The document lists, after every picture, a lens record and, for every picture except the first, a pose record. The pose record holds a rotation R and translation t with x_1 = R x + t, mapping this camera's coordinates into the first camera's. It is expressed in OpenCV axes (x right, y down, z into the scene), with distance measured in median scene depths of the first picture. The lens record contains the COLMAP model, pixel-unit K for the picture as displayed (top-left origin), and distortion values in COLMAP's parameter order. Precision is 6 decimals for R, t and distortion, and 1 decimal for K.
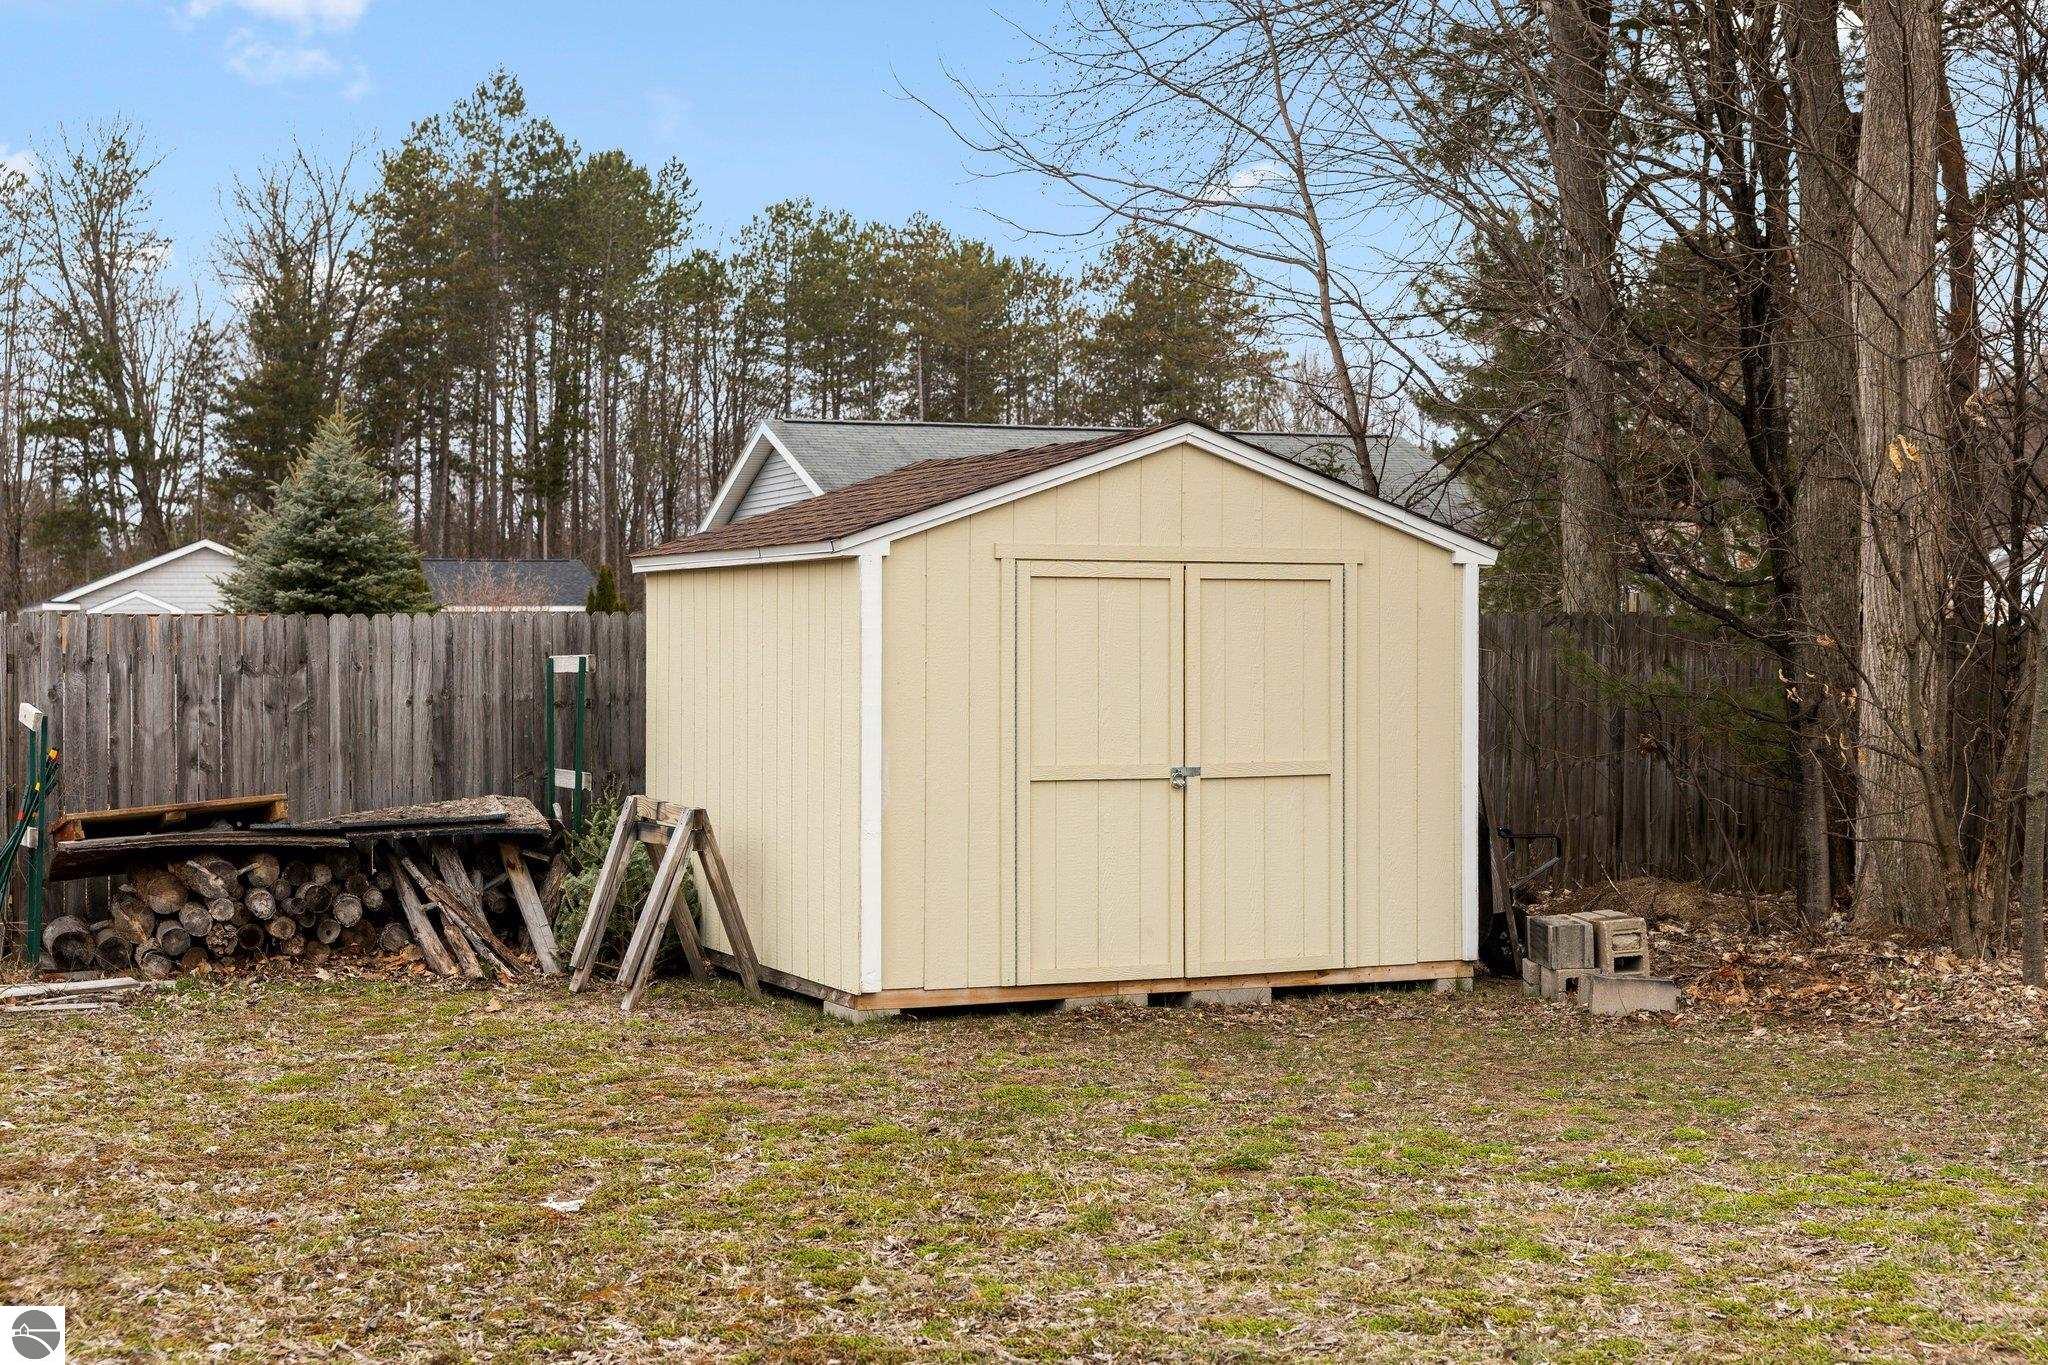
lens RADIAL K [[3118.7, 0, 1025.0], [0, 3118.7, 762.5], [0, 0, 1]] dist [0.005947, -0.042630]
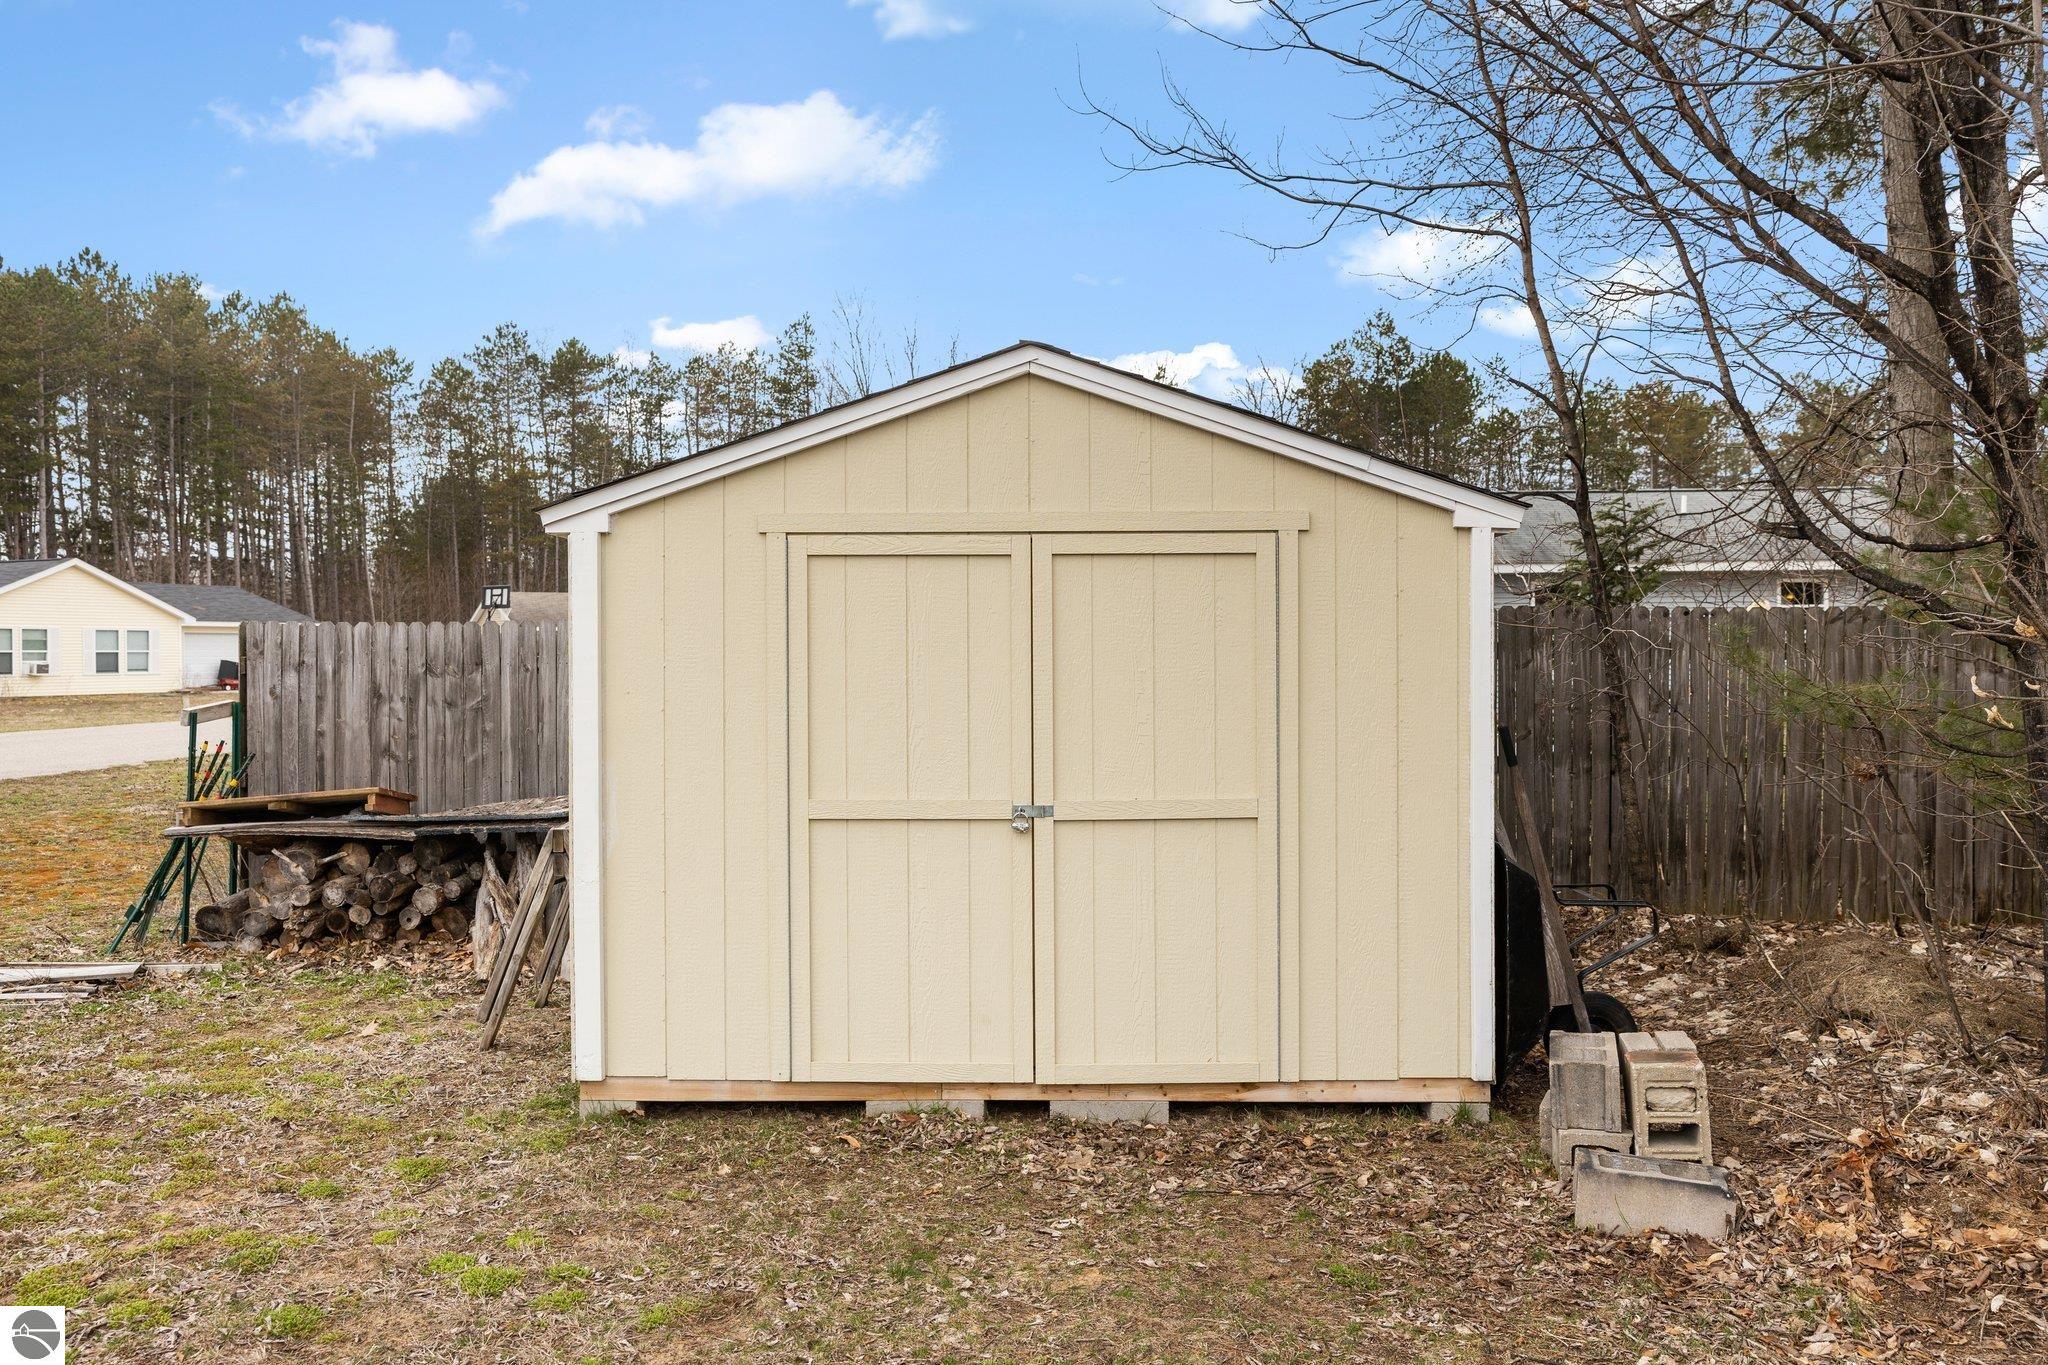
lens RADIAL K [[1614.7, 0, 1024.0], [0, 1614.7, 682.5], [0, 0, 1]] dist [-0.020695, 0.011991]
pose [[0.896639, 0.004914, -0.442735, 0.212220], [-0.012672, 0.999814, -0.014566, -0.021386], [0.442580, 0.018671, 0.896534, 0.621032]]
